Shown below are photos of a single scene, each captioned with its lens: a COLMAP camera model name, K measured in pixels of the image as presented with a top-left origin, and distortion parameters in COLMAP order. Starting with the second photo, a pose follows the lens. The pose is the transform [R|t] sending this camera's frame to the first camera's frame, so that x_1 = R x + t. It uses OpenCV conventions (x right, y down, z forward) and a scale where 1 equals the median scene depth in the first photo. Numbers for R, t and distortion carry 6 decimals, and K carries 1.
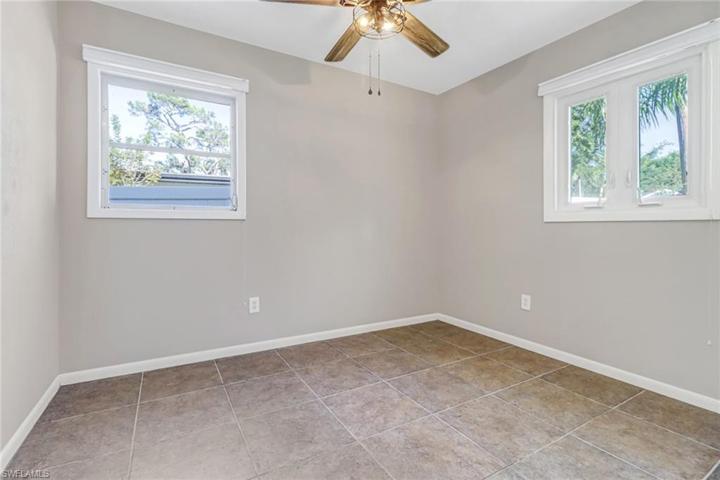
lens RADIAL K [[342.1, 0, 373.6], [0, 342.1, 235.4], [0, 0, 1]] dist [0.019211, -0.008175]
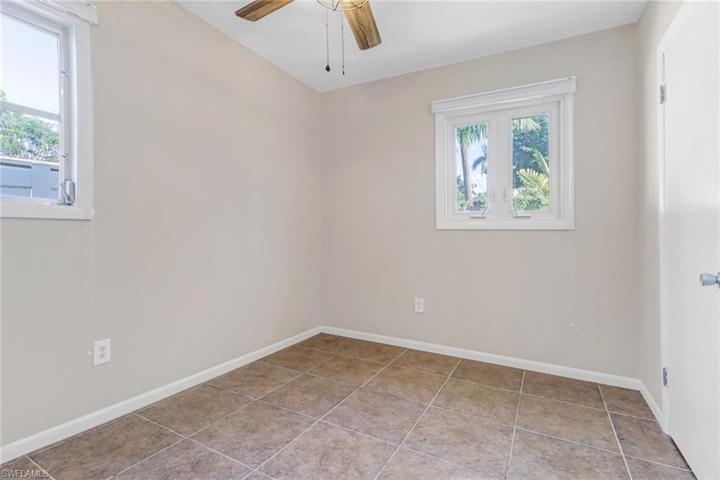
lens RADIAL K [[342.1, 0, 360.0], [0, 342.1, 232.4], [0, 0, 1]] dist [0.019211, -0.008175]
pose [[0.869297, 0.007517, 0.494233, -0.389122], [0.002405, 0.999808, -0.019438, -0.013664], [-0.494284, 0.018086, 0.869112, 0.294095]]
